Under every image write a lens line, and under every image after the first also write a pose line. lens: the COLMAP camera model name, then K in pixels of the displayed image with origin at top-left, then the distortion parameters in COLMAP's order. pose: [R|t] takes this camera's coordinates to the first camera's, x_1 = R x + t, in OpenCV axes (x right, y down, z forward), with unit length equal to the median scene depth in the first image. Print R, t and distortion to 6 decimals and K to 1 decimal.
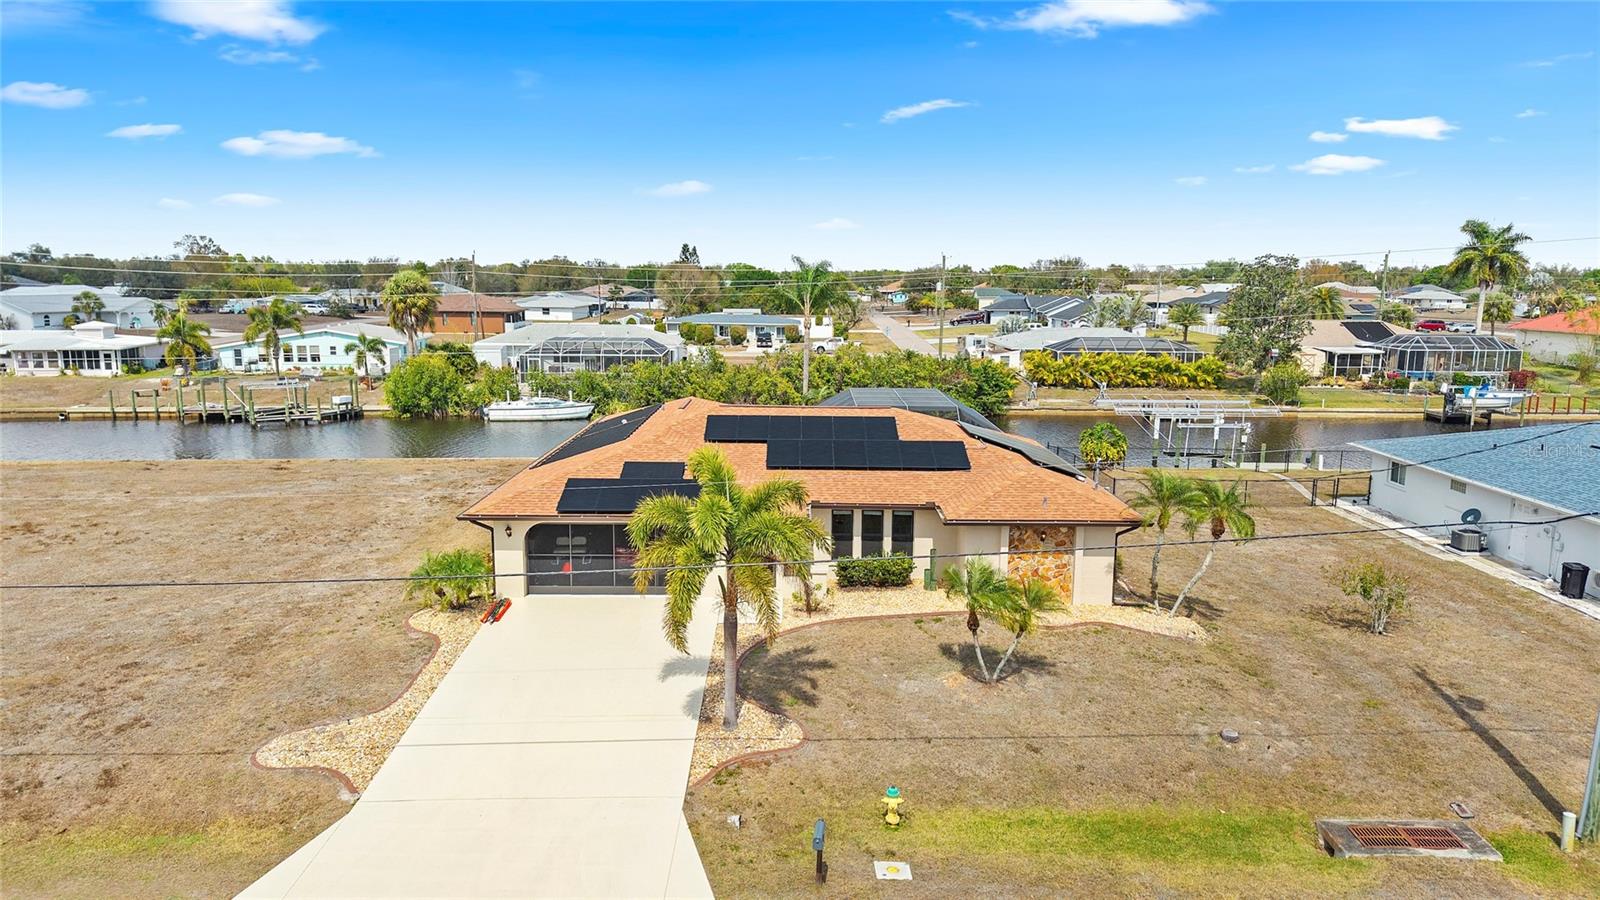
lens RADIAL K [[1082.4, 0, 802.6], [0, 1082.4, 391.1], [0, 0, 1]] dist [0.009409, -0.000929]
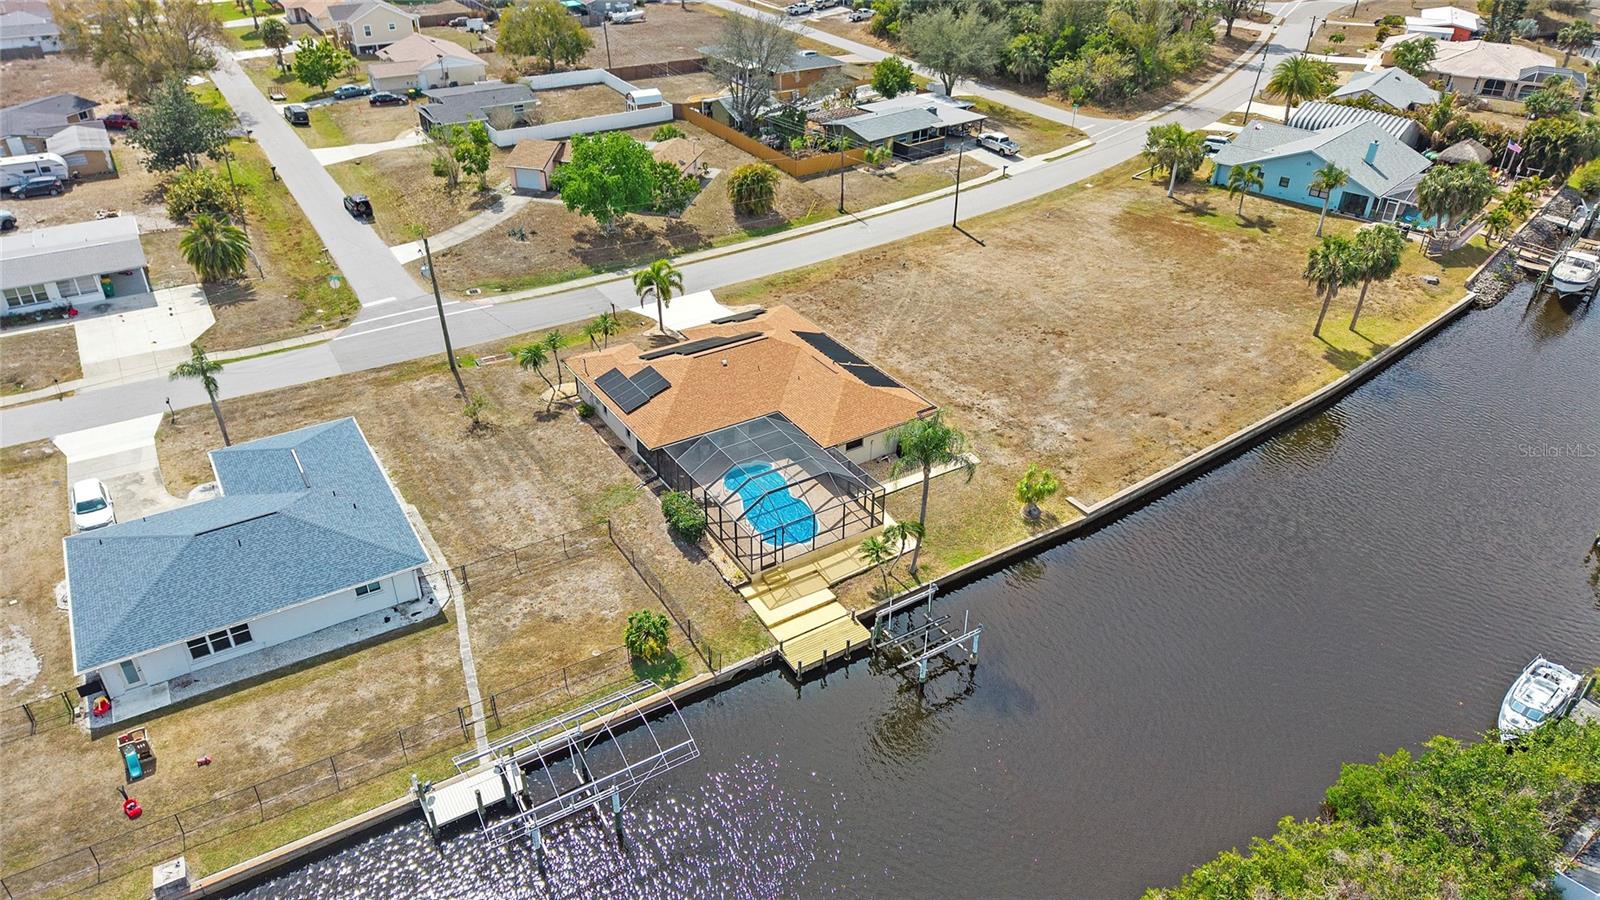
lens RADIAL K [[1073.5, 0, 802.3], [0, 1073.5, 451.4], [0, 0, 1]] dist [0.046760, -0.054492]
pose [[-0.841271, 0.269063, -0.468901, 1.070216], [-0.078160, 0.797702, 0.597965, -1.260263], [0.534934, 0.539700, -0.650054, 3.028320]]
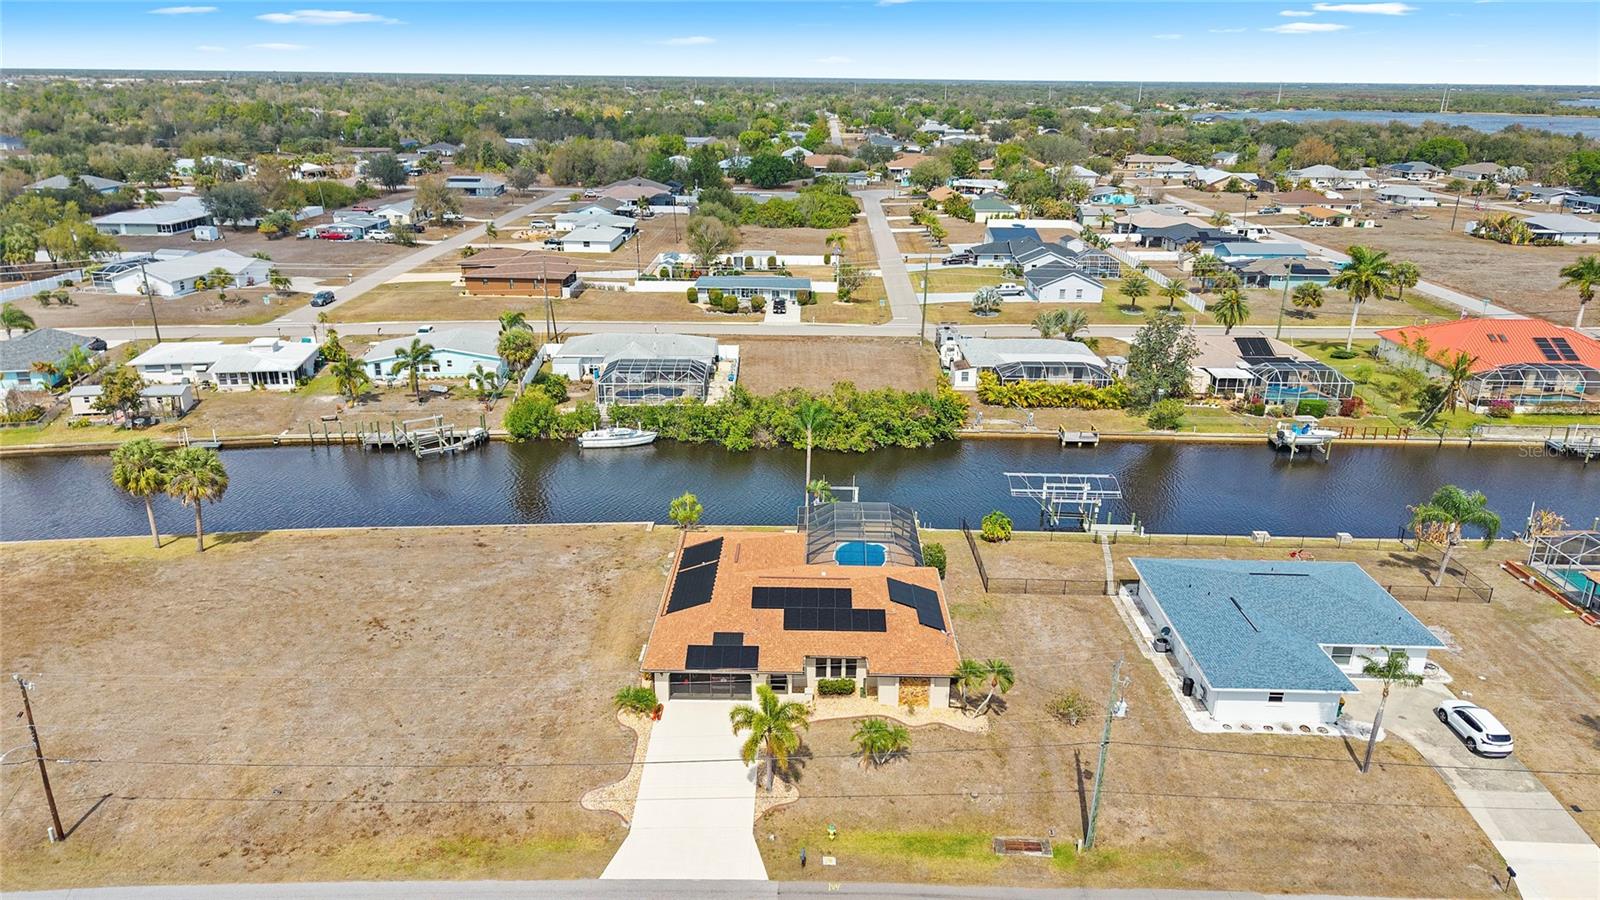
lens RADIAL K [[1085.9, 0, 803.5], [0, 1085.9, 407.1], [0, 0, 1]] dist [0.047660, -0.062750]
pose [[0.999912, 0.007432, -0.011012, 0.023911], [-0.005247, 0.982411, 0.186656, -0.770274], [0.012206, -0.186581, 0.982364, -0.970022]]
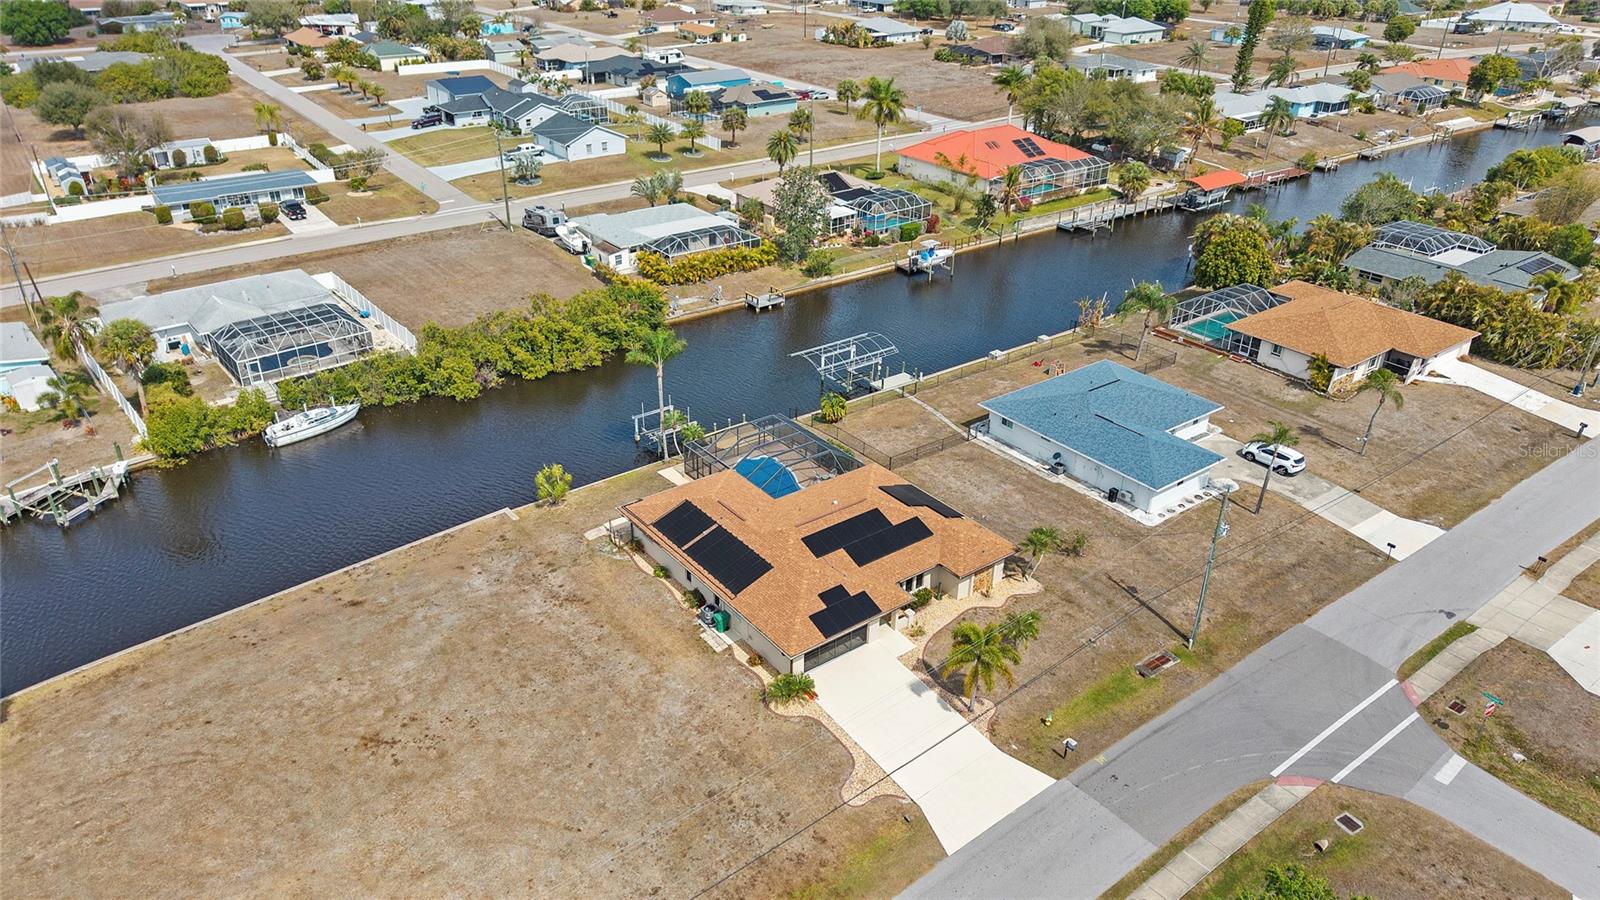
lens RADIAL K [[1073.5, 0, 802.3], [0, 1073.5, 451.4], [0, 0, 1]] dist [0.046760, -0.054492]
pose [[0.794727, -0.282958, 0.536976, -1.235446], [0.057230, 0.915680, 0.397814, -1.013702], [-0.604262, -0.285422, 0.743909, -0.389687]]
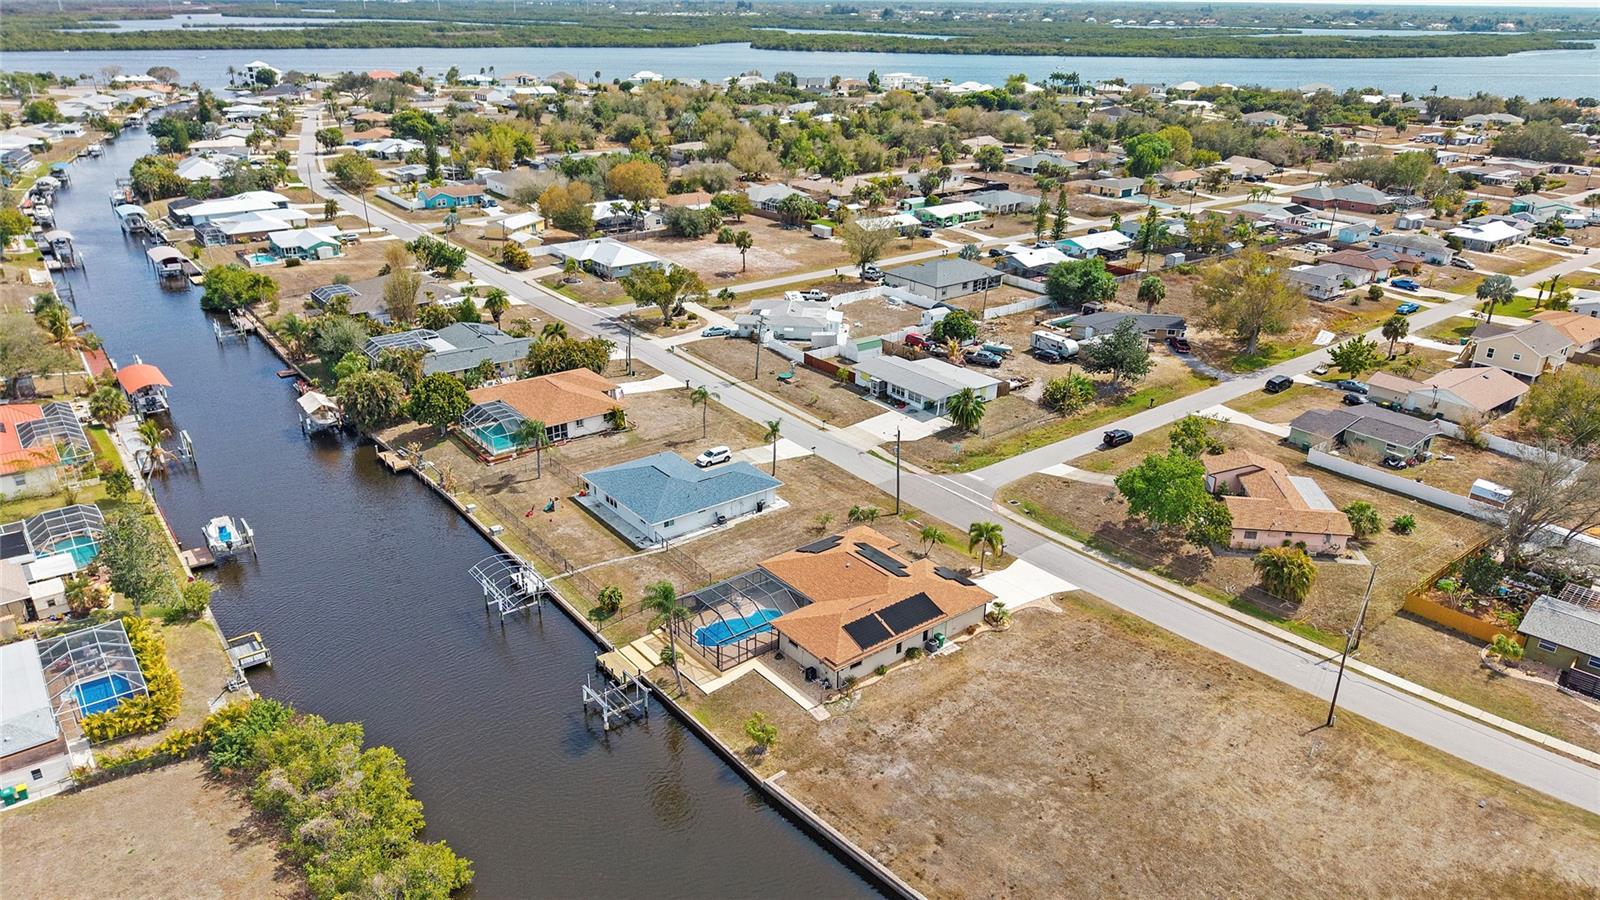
lens RADIAL K [[1073.5, 0, 802.3], [0, 1073.5, 451.4], [0, 0, 1]] dist [0.046760, -0.054492]
pose [[-0.622485, -0.320929, 0.713804, -2.158239], [0.064836, 0.887775, 0.455689, -1.840966], [-0.779941, 0.329939, -0.531819, 3.062353]]
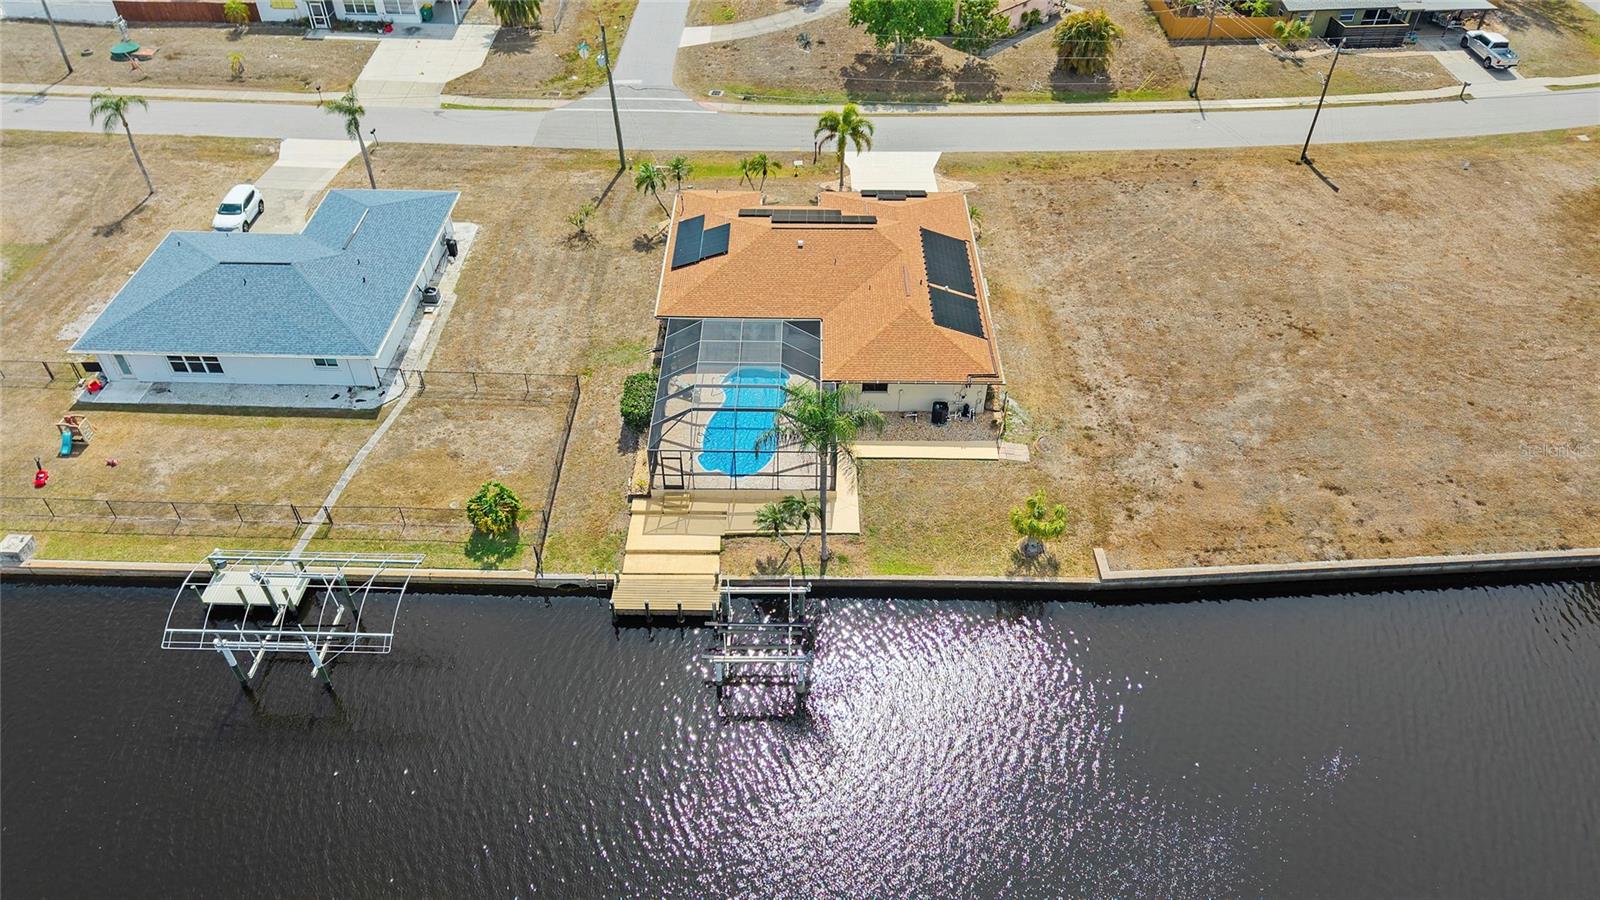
lens RADIAL K [[1073.5, 0, 802.3], [0, 1073.5, 451.4], [0, 0, 1]] dist [0.046760, -0.054492]
pose [[-0.999782, -0.017541, -0.011359, 0.056083], [-0.020154, 0.665594, 0.746042, -1.241992], [-0.005526, 0.746108, -0.665803, 2.934593]]
